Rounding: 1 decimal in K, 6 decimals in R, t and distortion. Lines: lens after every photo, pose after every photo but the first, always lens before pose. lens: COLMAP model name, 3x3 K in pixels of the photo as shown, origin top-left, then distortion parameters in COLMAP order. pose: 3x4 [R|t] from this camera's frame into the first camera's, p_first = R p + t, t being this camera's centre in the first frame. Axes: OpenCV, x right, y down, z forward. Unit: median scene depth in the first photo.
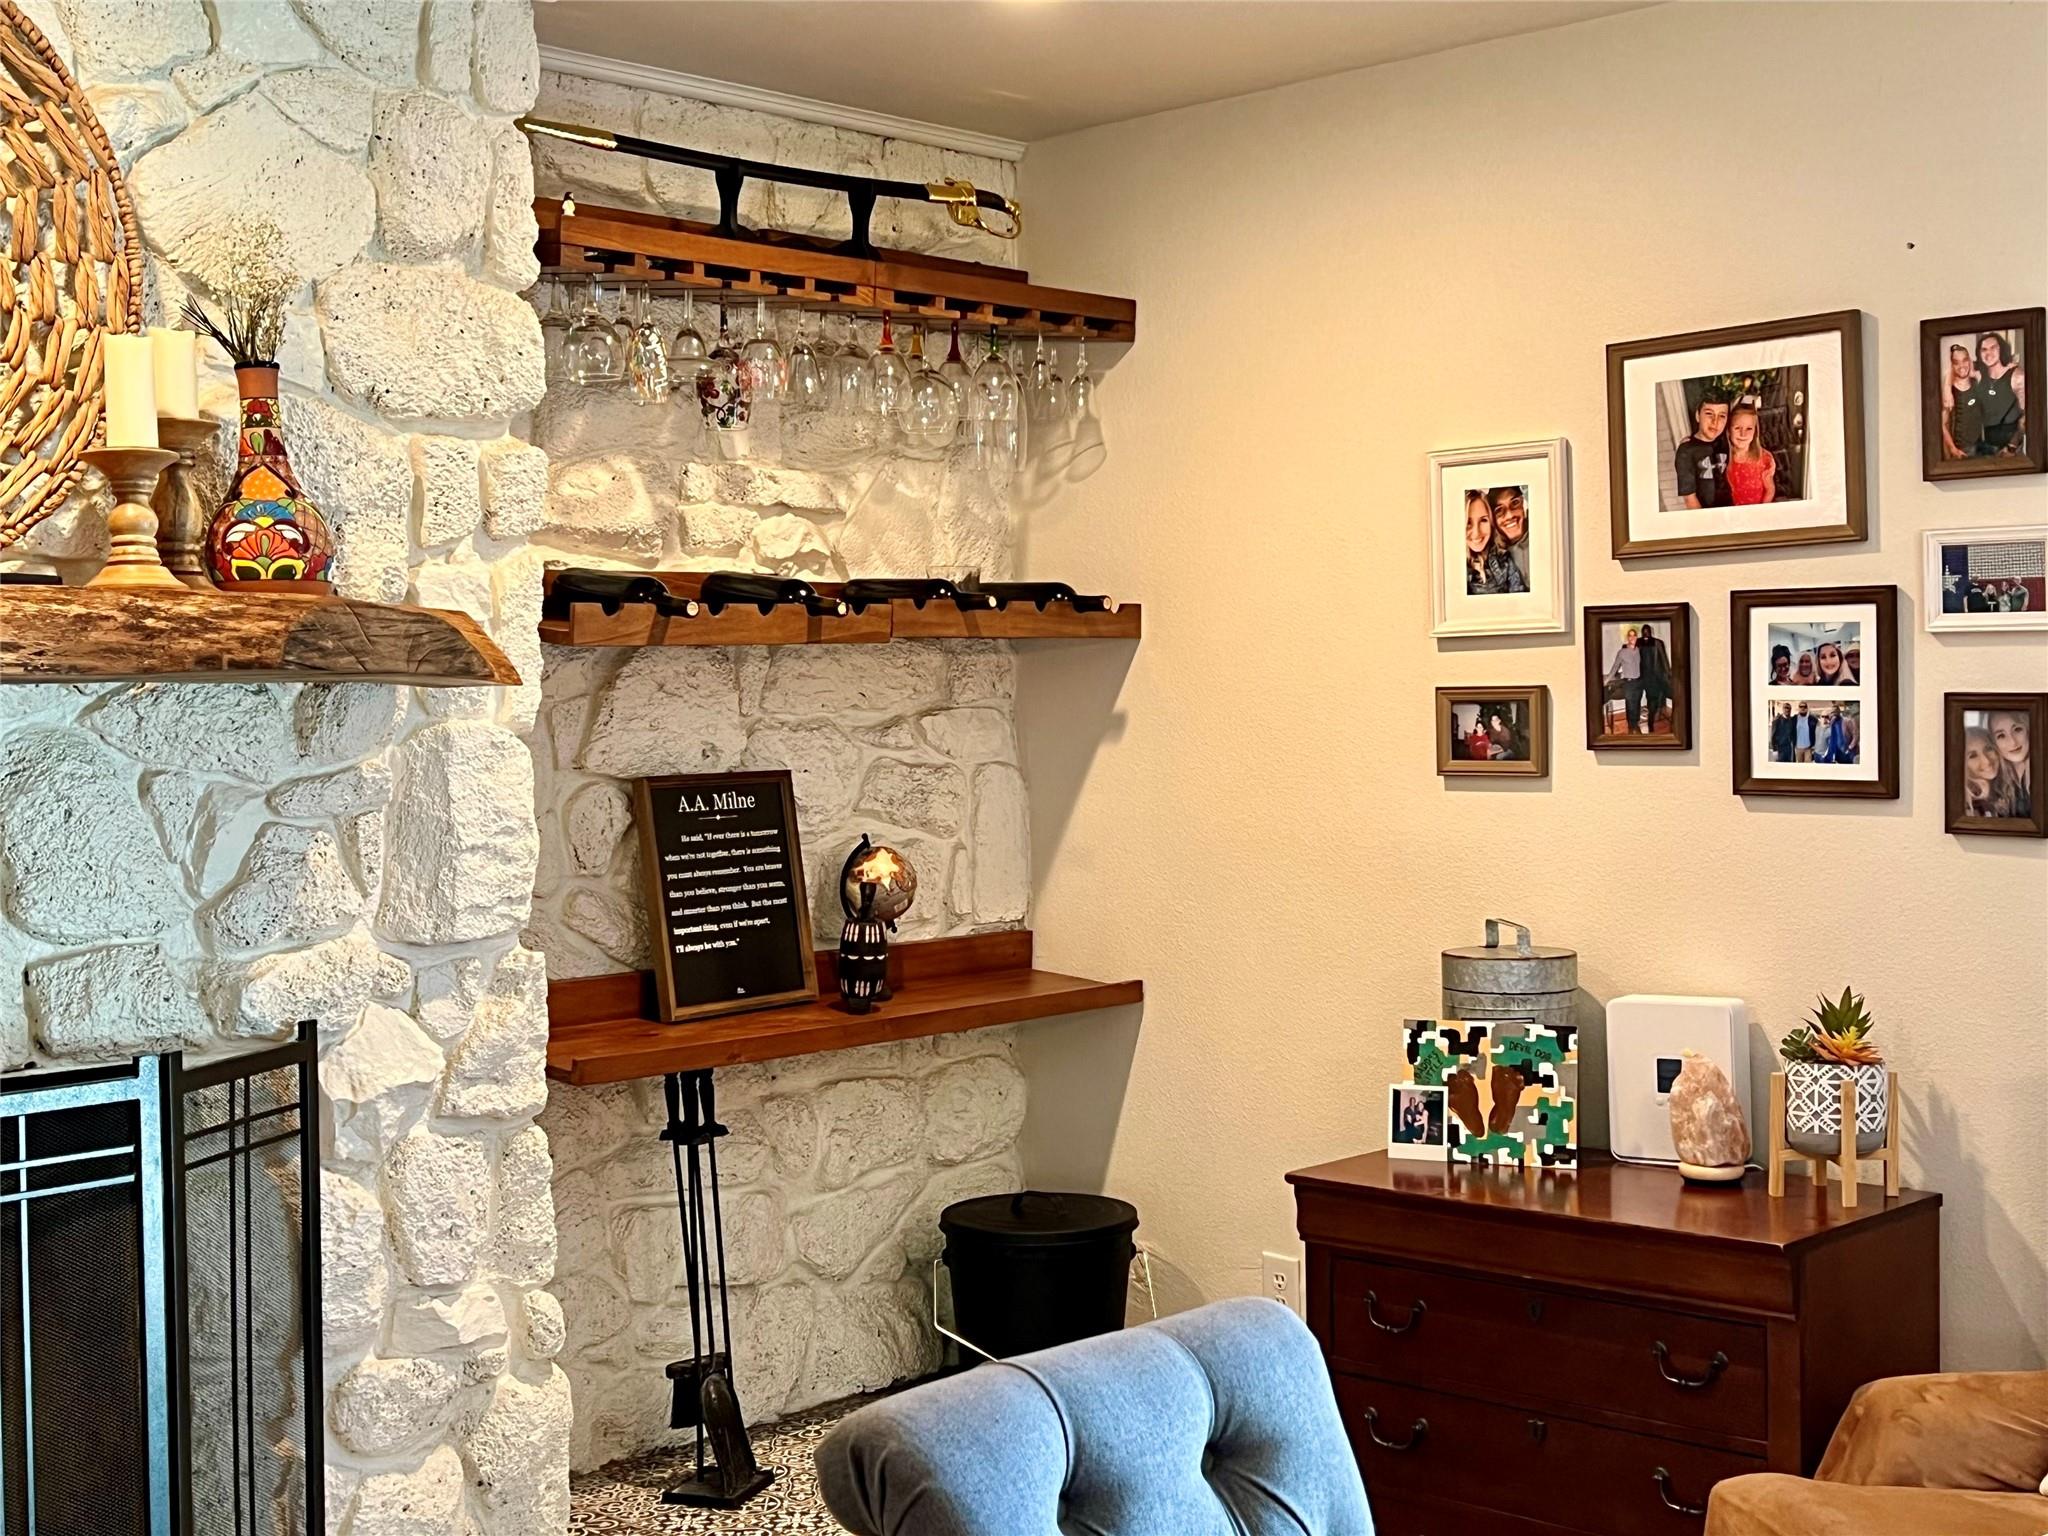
lens RADIAL K [[2549.6, 0, 1021.8], [0, 2549.6, 757.1], [0, 0, 1]] dist [-0.008339, 0.000000]
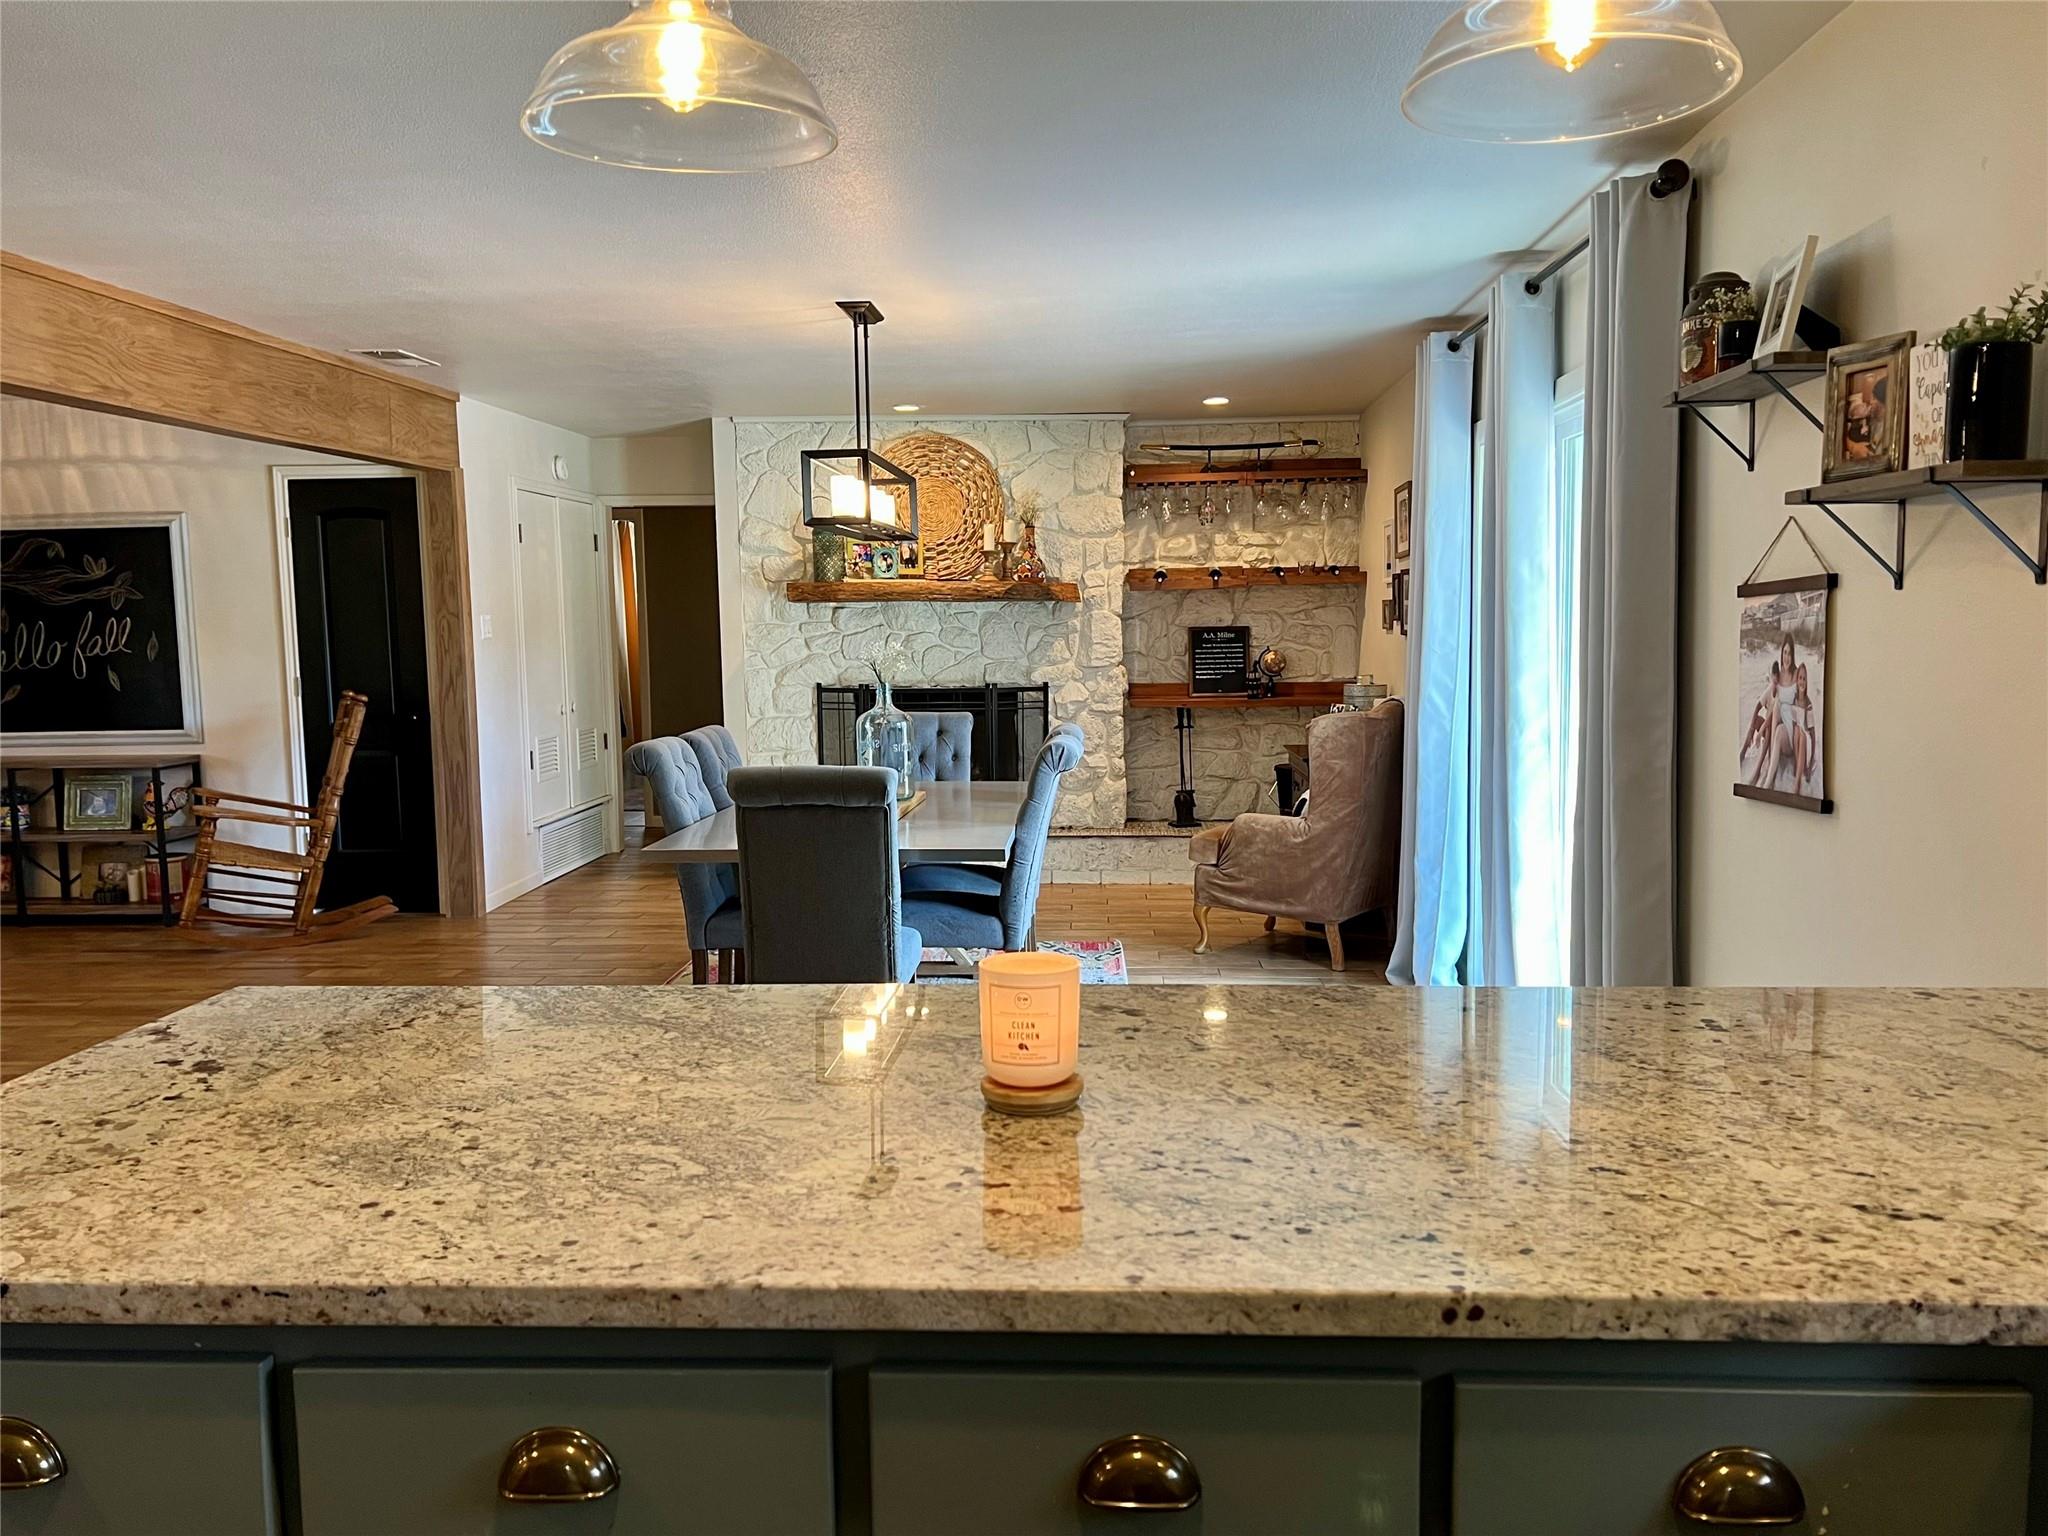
lens RADIAL K [[1640.8, 0, 1002.2], [0, 1640.8, 809.4], [0, 0, 1]] dist [0.034976, -0.038843]
pose [[0.636062, 0.099174, -0.765238, 1.586222], [-0.015908, 0.993181, 0.115493, 0.000437], [0.771474, -0.061288, 0.633303, -0.708506]]
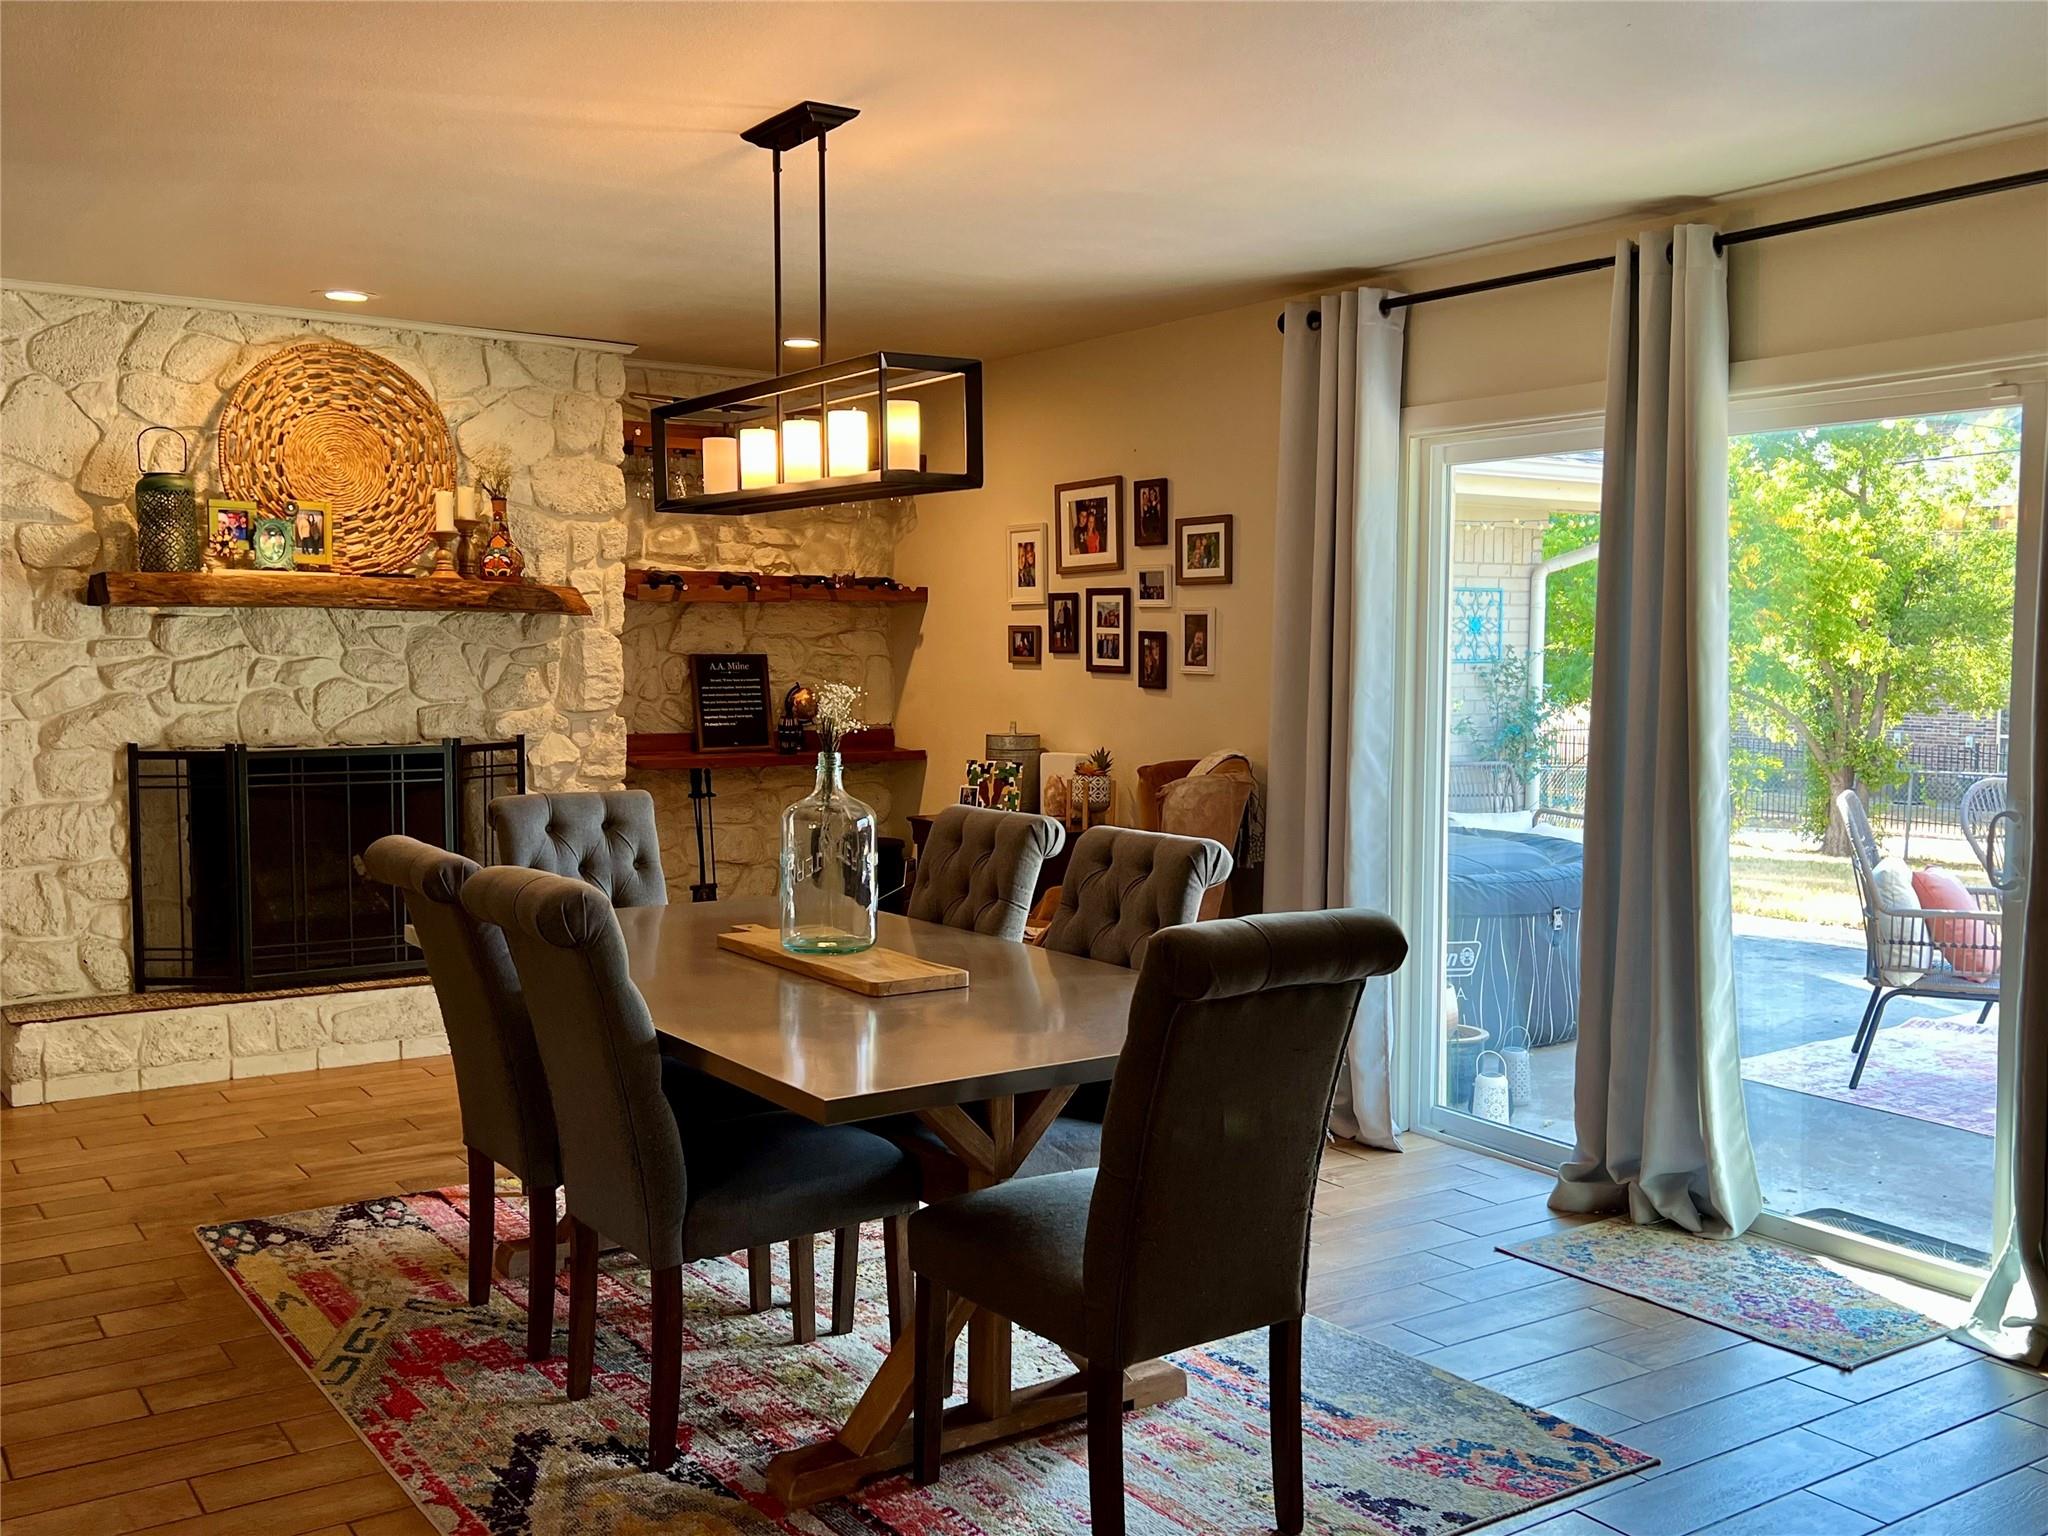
lens RADIAL K [[1811.0, 0, 1131.8], [0, 1811.0, 818.0], [0, 0, 1]] dist [-0.042800, -0.042725]
pose [[0.985293, 0.042105, -0.165604, 0.630783], [-0.029561, 0.996555, 0.077494, 0.019506], [0.168296, -0.071459, 0.983143, -0.739497]]
